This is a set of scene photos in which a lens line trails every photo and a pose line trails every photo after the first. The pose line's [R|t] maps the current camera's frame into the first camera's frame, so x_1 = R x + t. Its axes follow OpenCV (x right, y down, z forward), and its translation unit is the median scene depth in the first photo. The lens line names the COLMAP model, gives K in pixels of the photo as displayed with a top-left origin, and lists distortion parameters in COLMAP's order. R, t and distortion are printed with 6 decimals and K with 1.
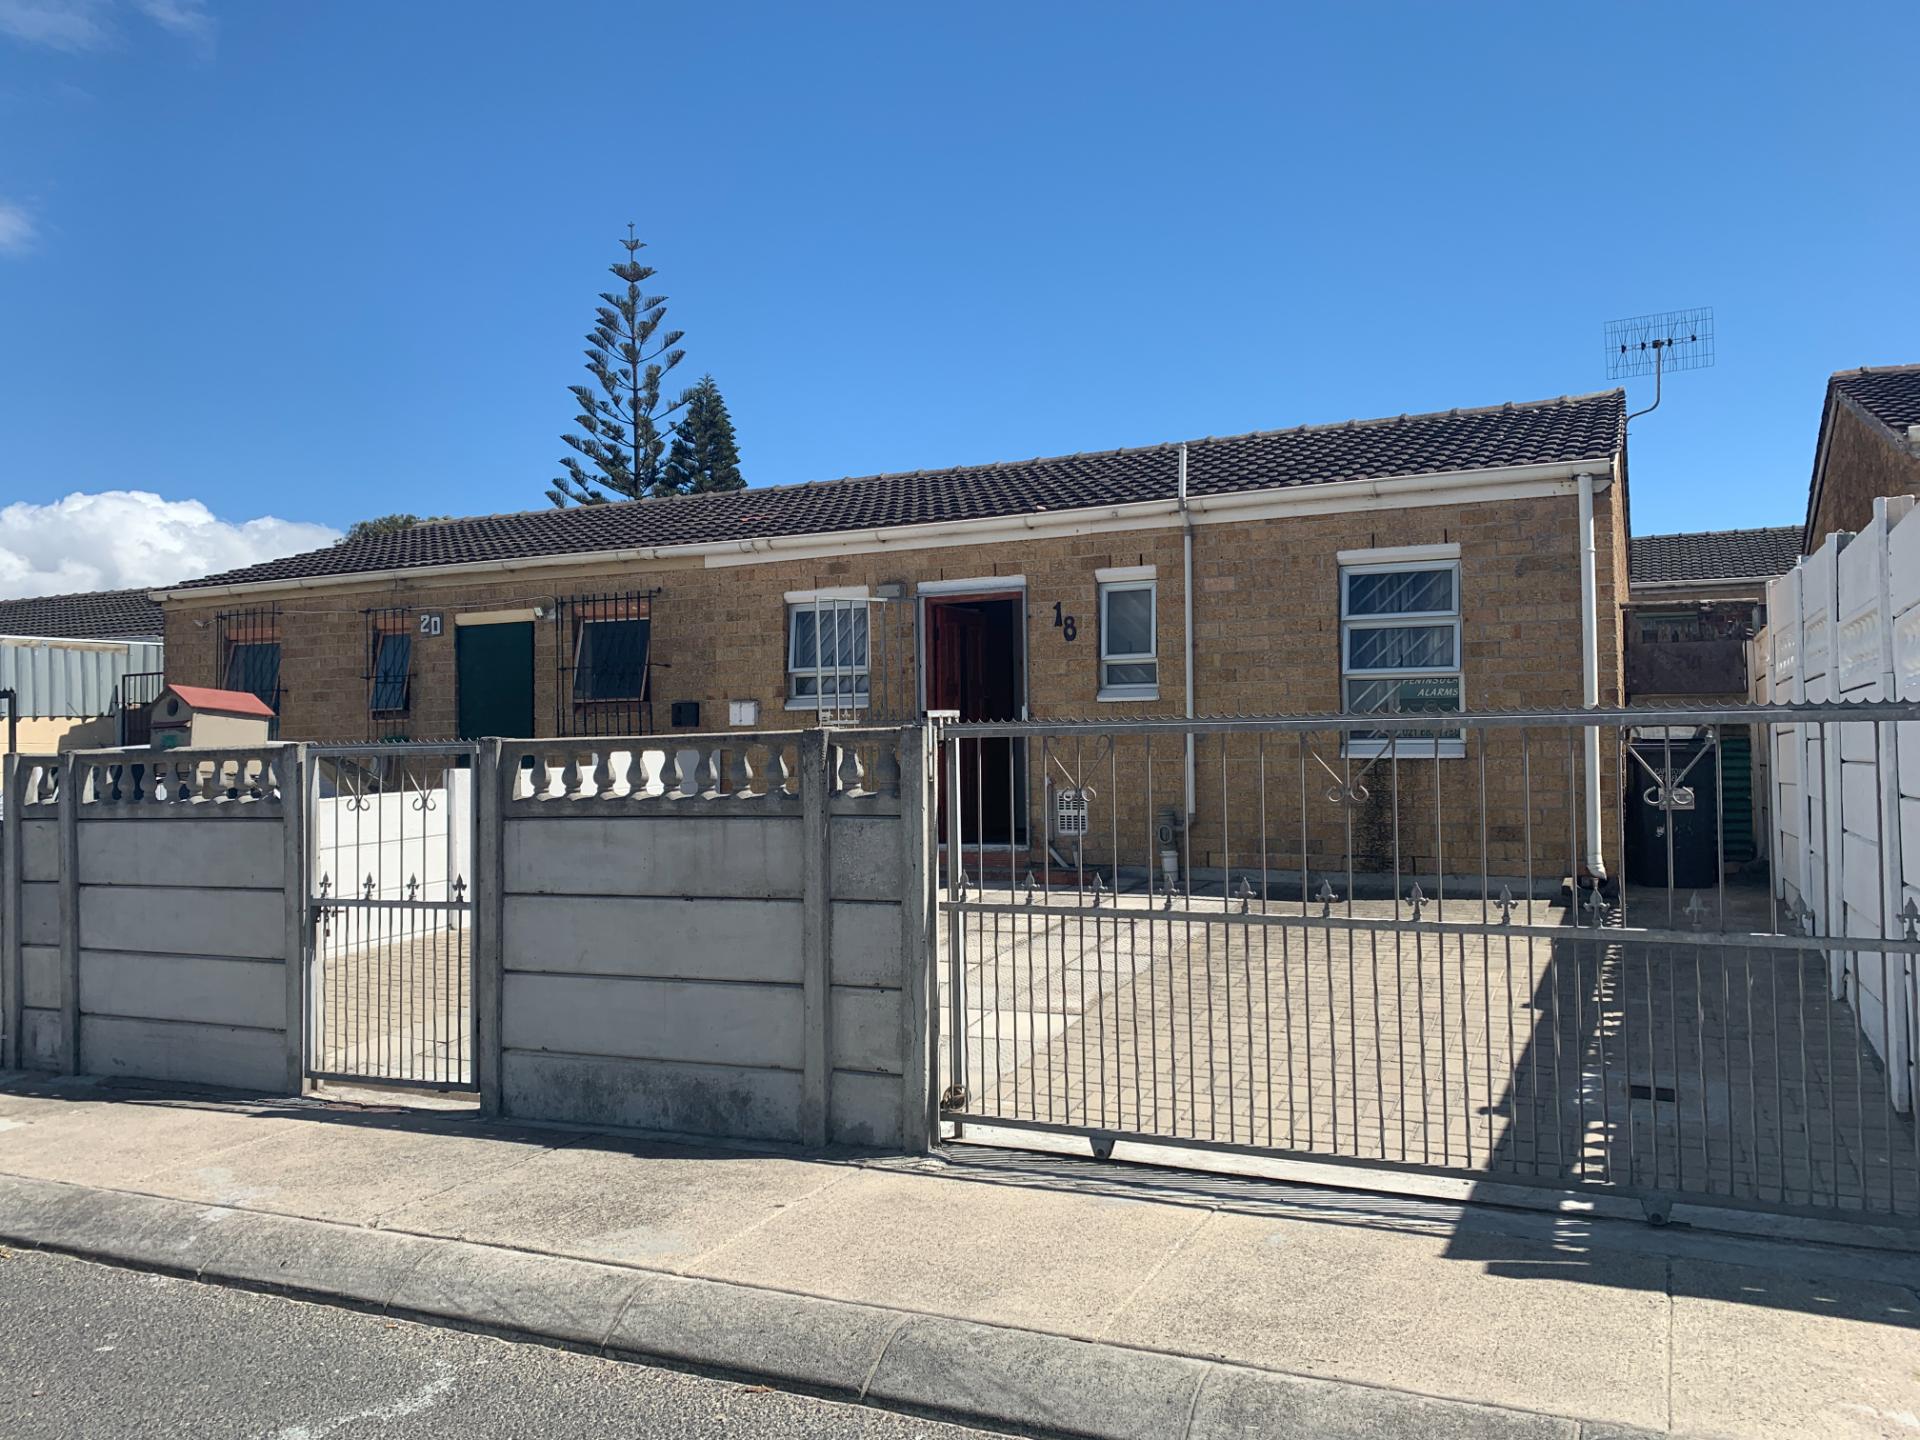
lens RADIAL K [[1484.5, 0, 932.4], [0, 1484.5, 701.9], [0, 0, 1]] dist [0.128993, -0.226402]
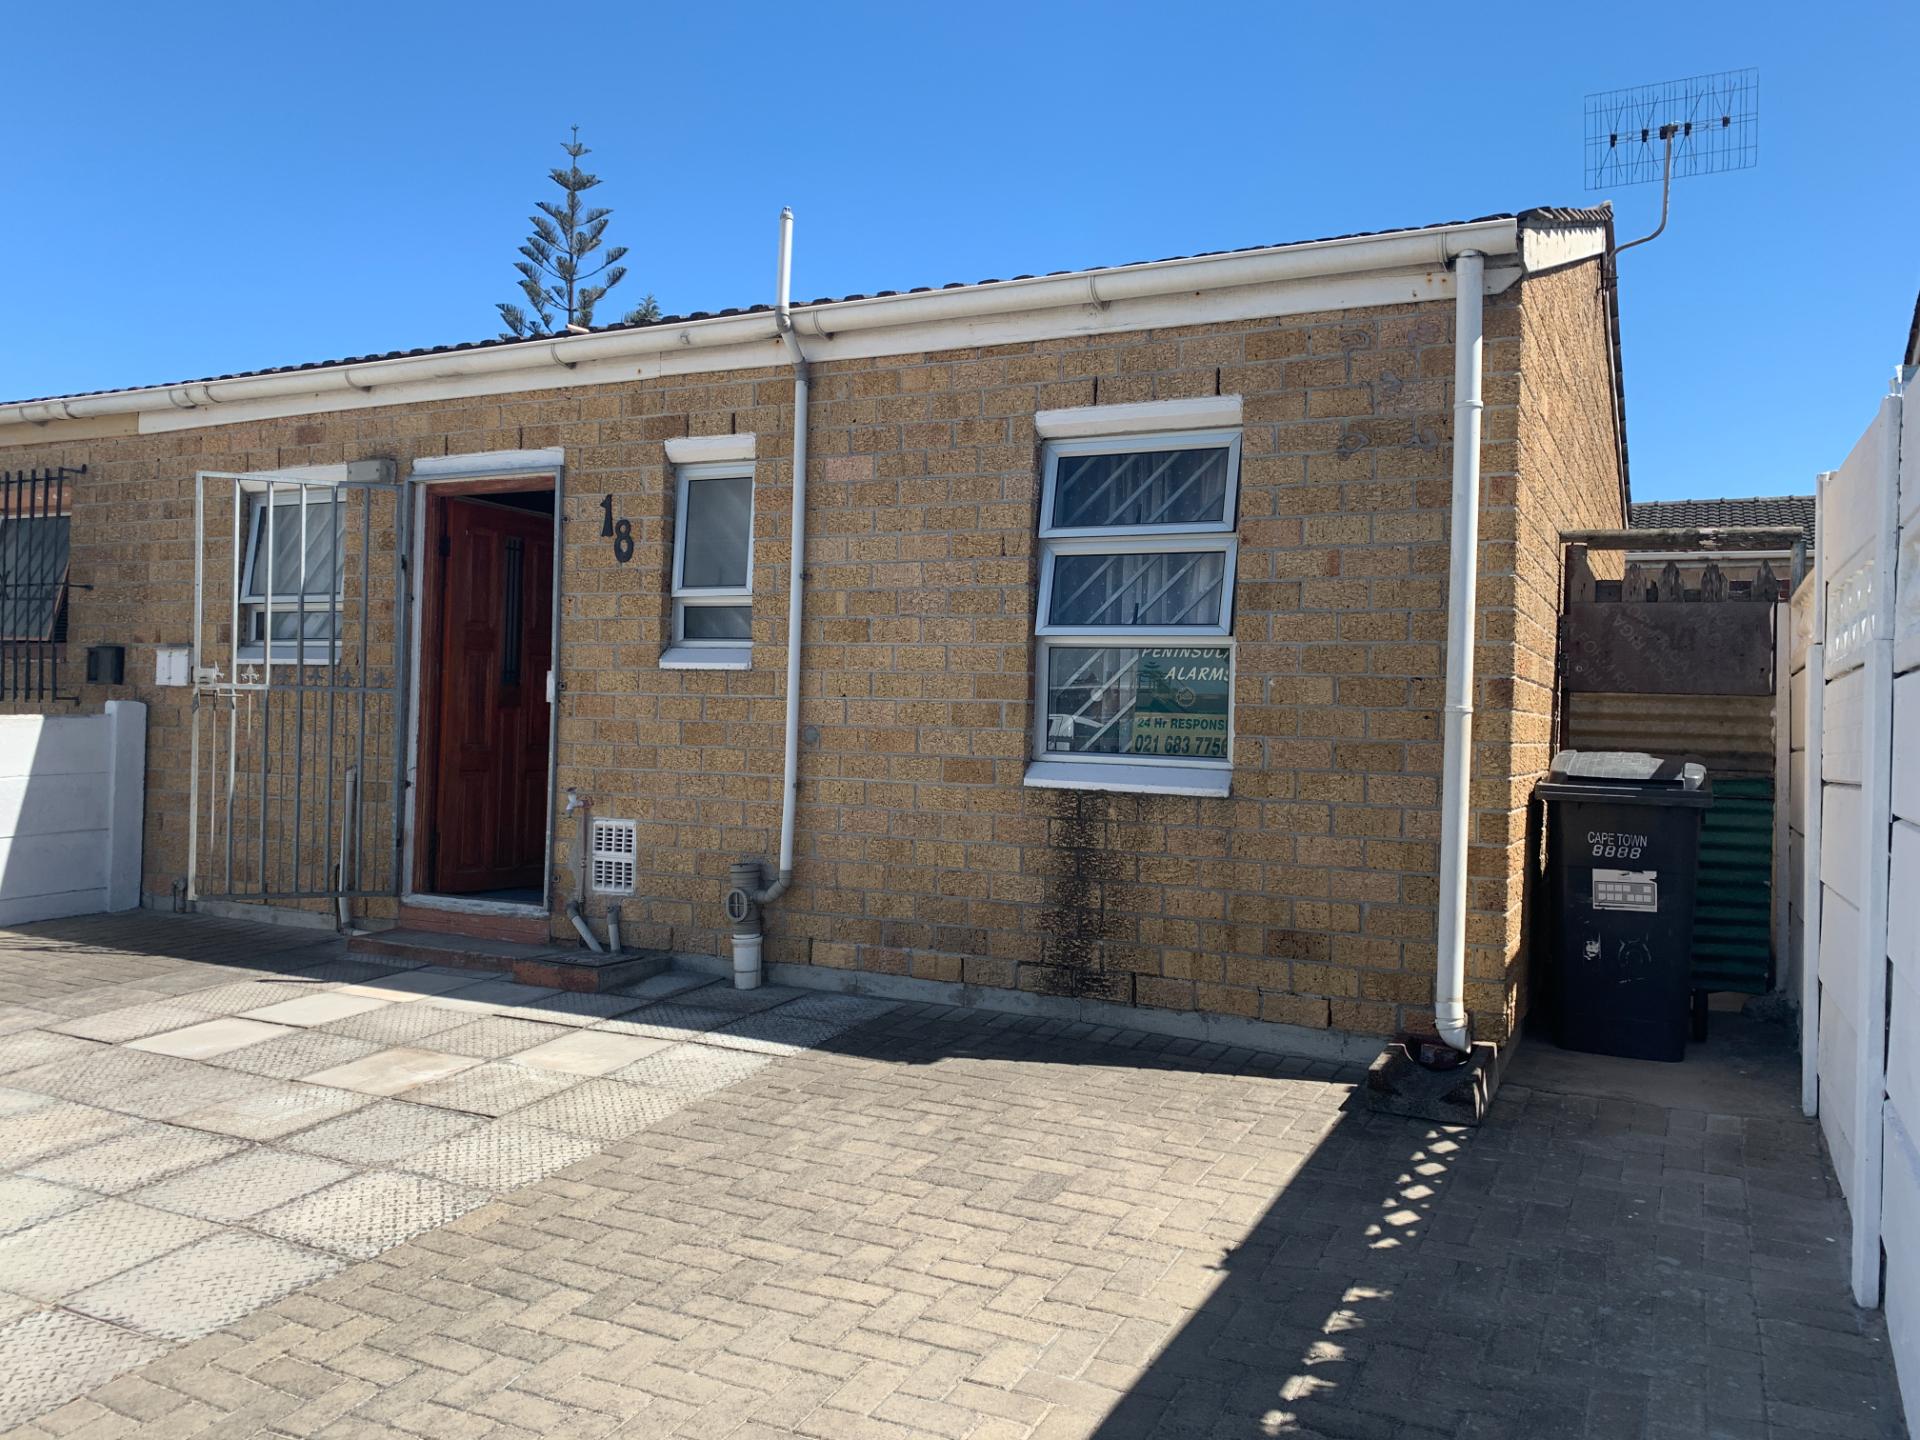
lens RADIAL K [[1469.4, 0, 960.0], [0, 1469.4, 720.0], [0, 0, 1]] dist [0.069868, -0.097566]
pose [[0.999016, 0.039890, -0.019368, 0.249322], [-0.039256, 0.998714, 0.032086, -0.003304], [0.020623, -0.031294, 0.999297, 0.443784]]
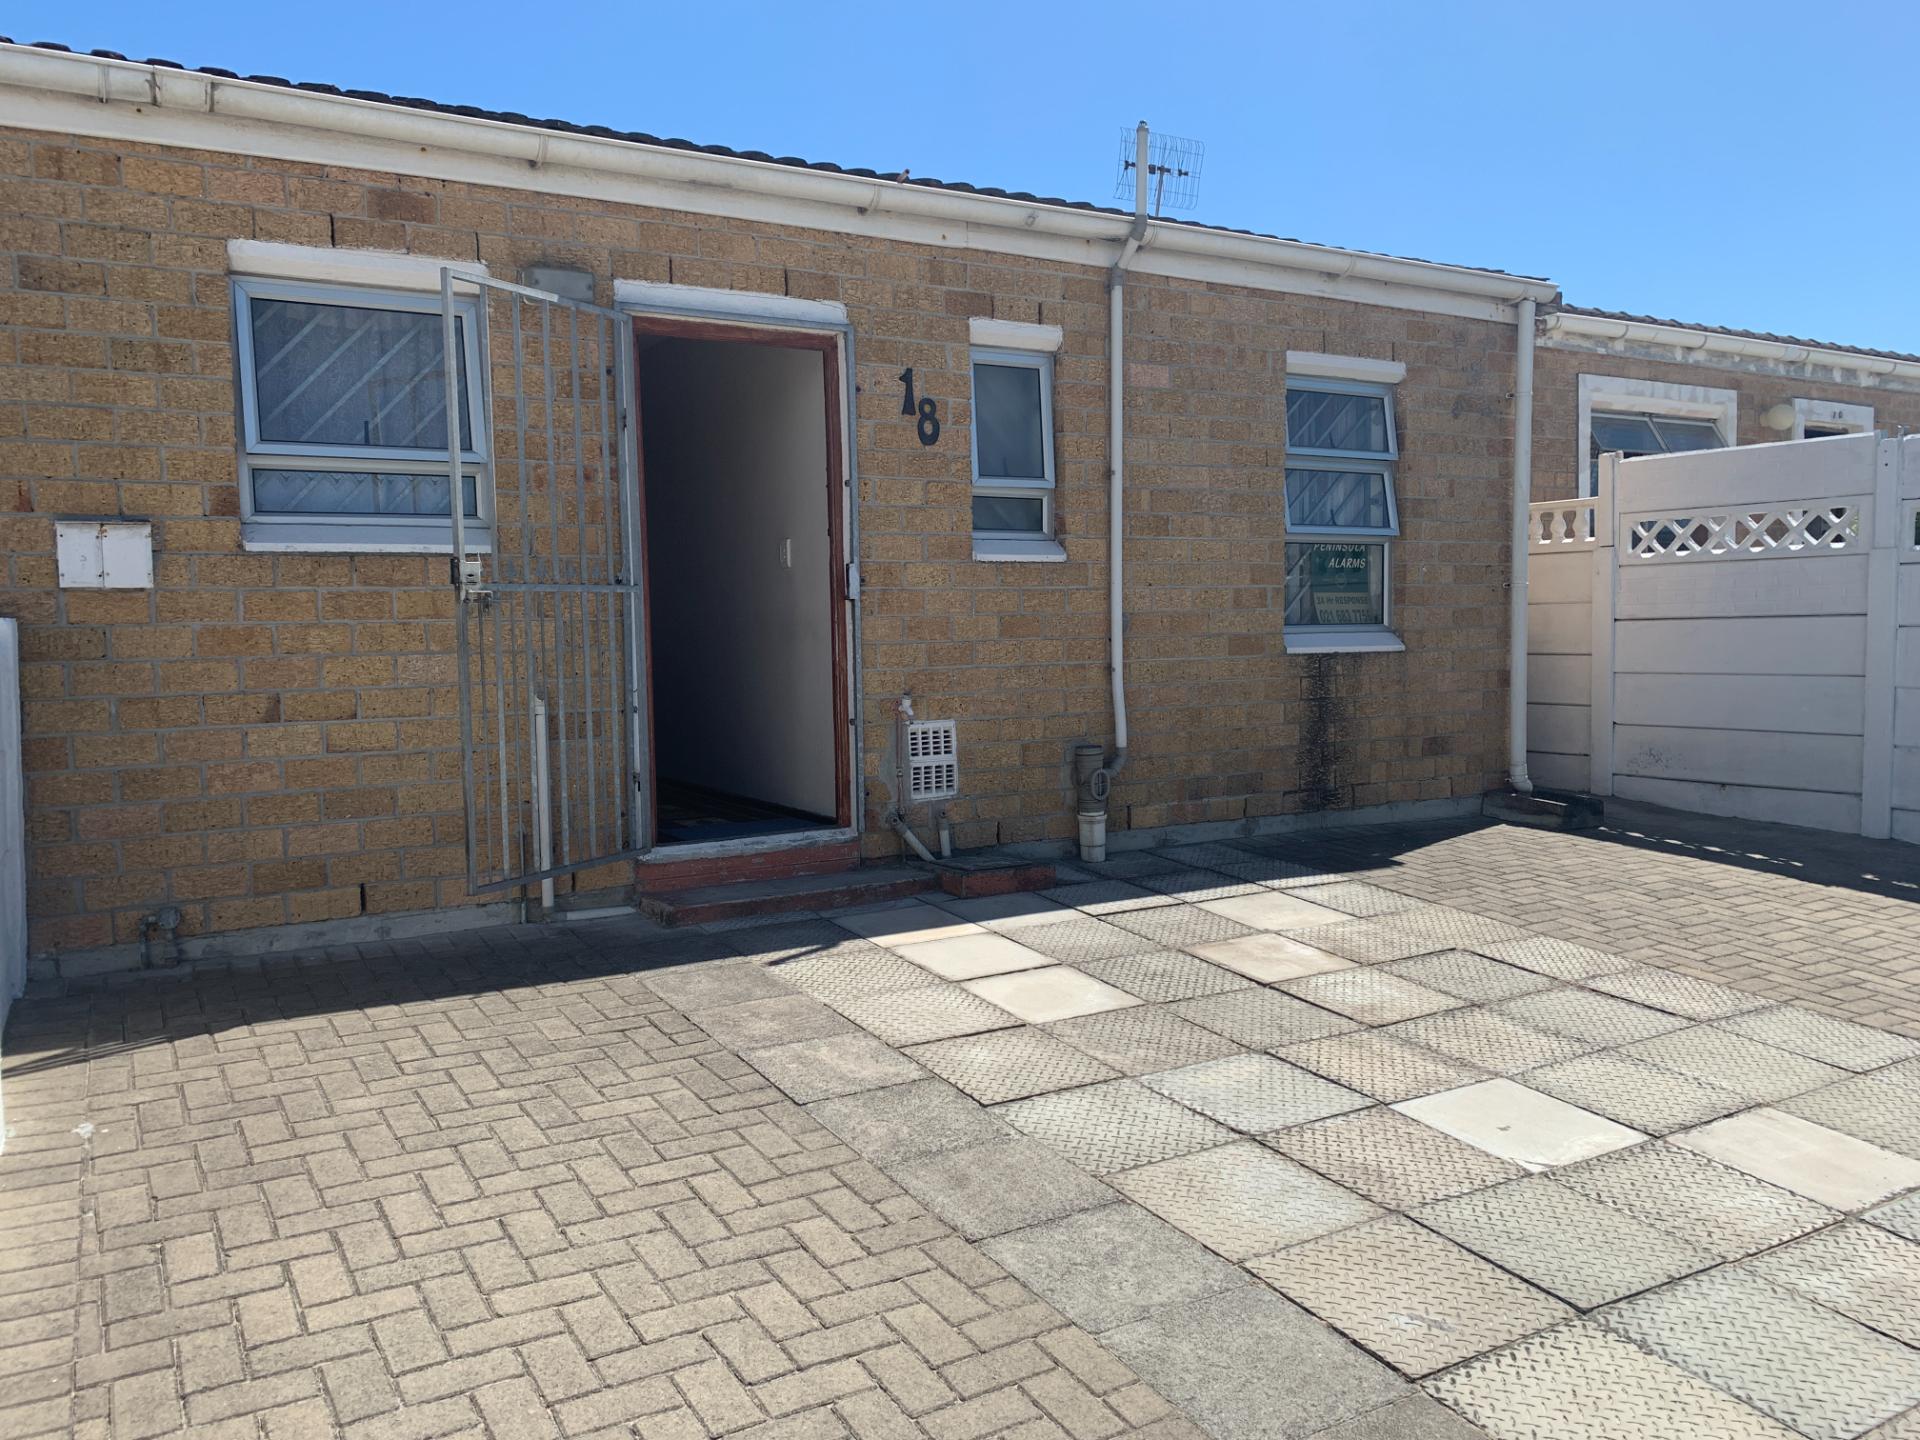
lens RADIAL K [[1452.4, 0, 945.6], [0, 1452.4, 730.2], [0, 0, 1]] dist [0.064817, -0.073324]
pose [[0.555287, -0.059100, 0.829556, -0.365665], [-0.022709, 0.996022, 0.086160, 0.017211], [-0.831349, -0.066682, 0.551736, 0.729102]]
